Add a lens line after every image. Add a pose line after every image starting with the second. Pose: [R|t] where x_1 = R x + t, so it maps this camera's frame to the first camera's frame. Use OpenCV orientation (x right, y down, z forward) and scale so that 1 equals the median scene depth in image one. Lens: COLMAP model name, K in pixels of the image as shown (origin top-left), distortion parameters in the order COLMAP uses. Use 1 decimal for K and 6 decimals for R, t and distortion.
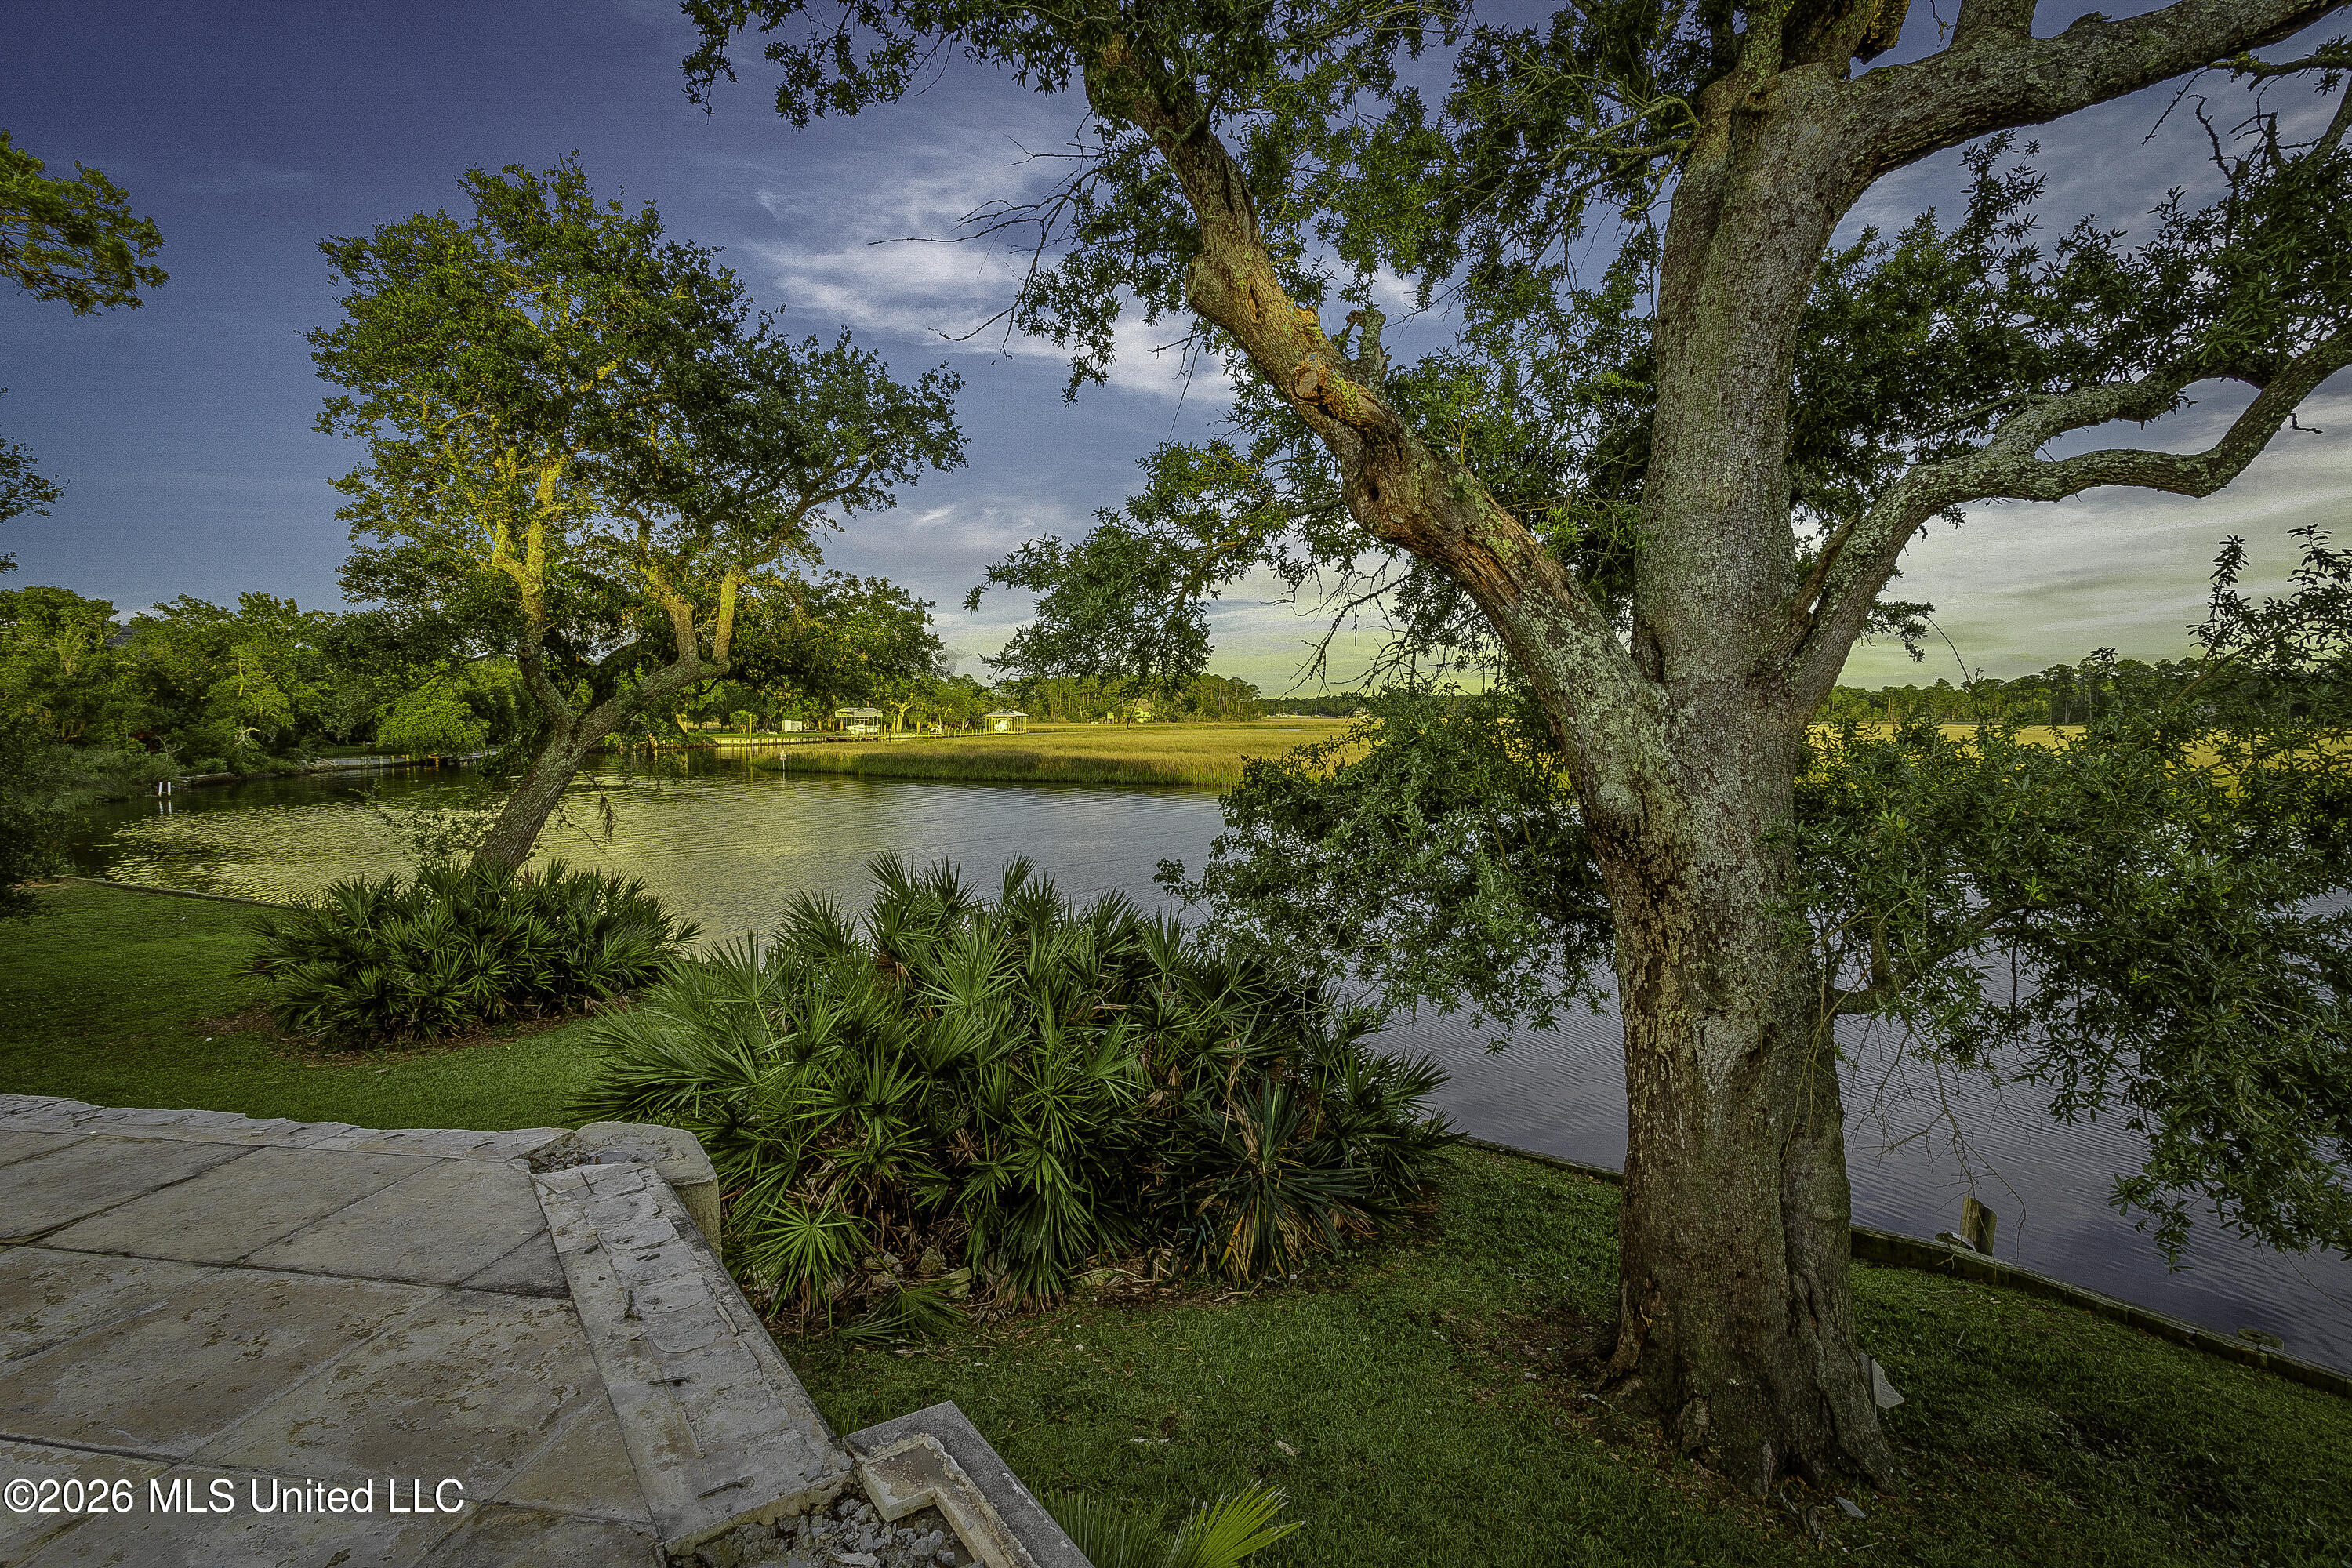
lens RADIAL K [[1134.7, 0, 1176.0], [0, 1134.7, 784.0], [0, 0, 1]] dist [0.003149, 0.000120]
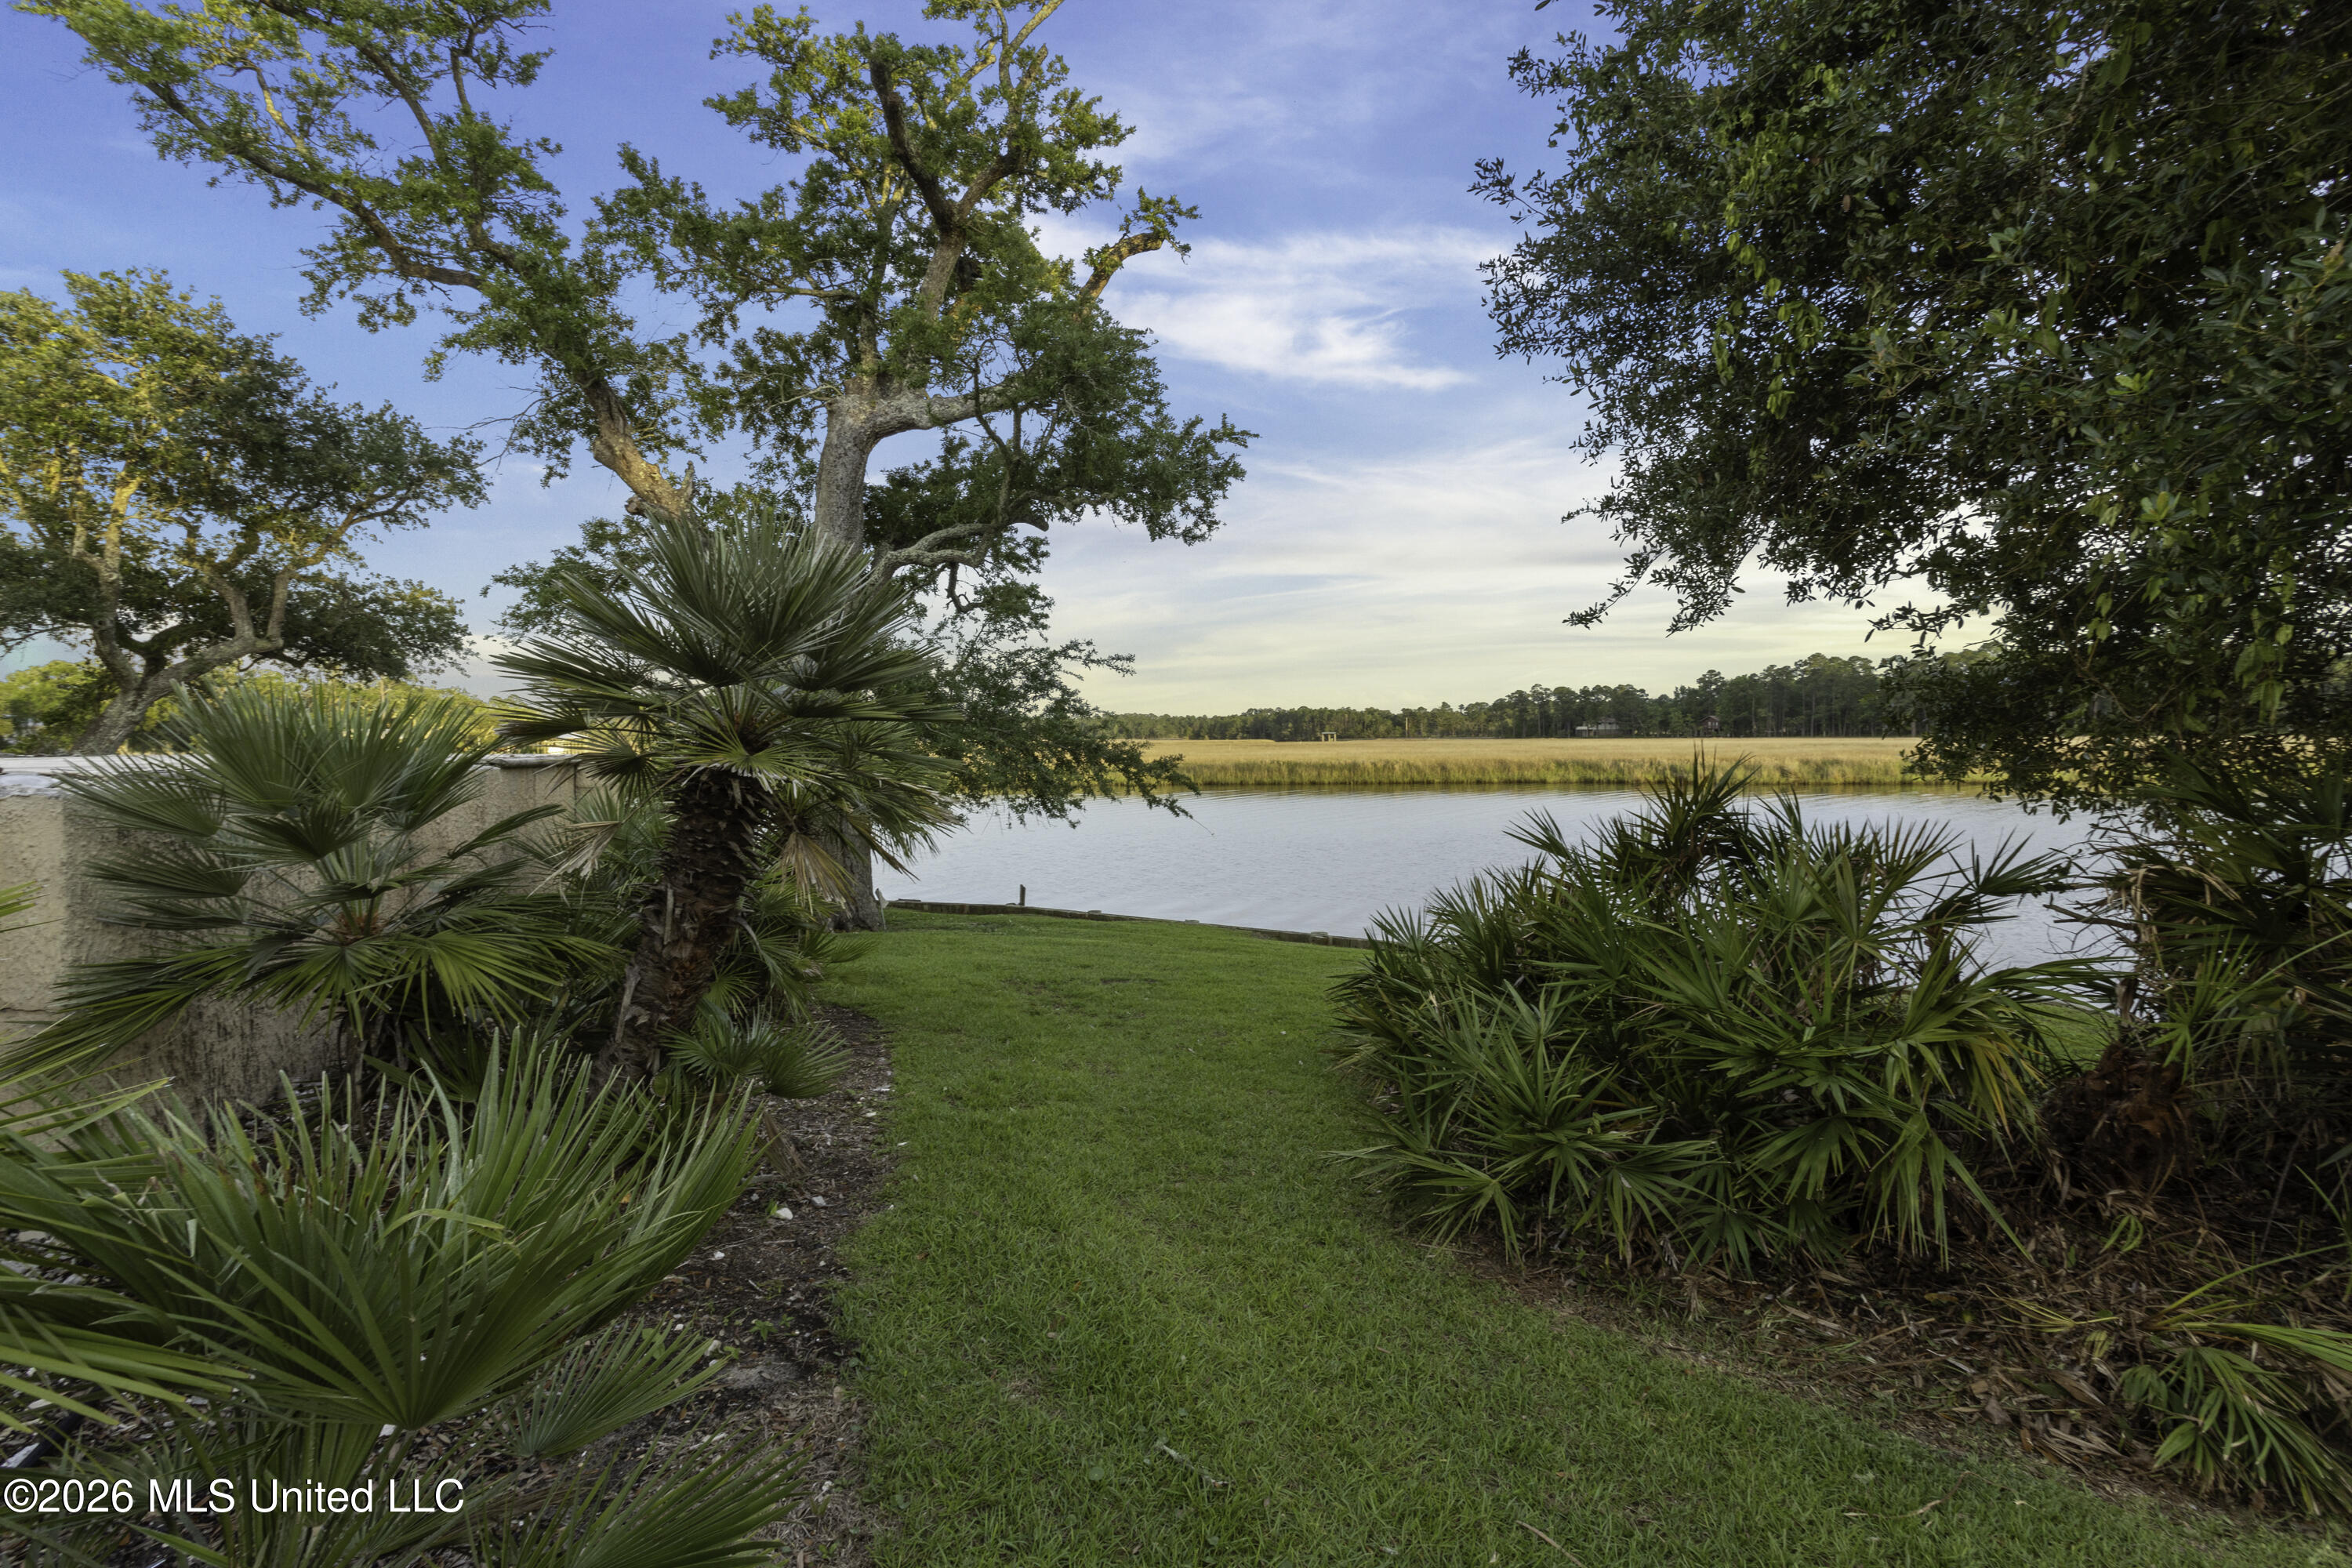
lens RADIAL K [[1135.4, 0, 1176.0], [0, 1135.4, 784.0], [0, 0, 1]] dist [0.009859, 0.000609]
pose [[0.941143, -0.022267, 0.337274, 0.124315], [0.029692, 0.999417, -0.016870, 0.109806], [-0.336702, 0.025891, 0.941255, -0.570824]]
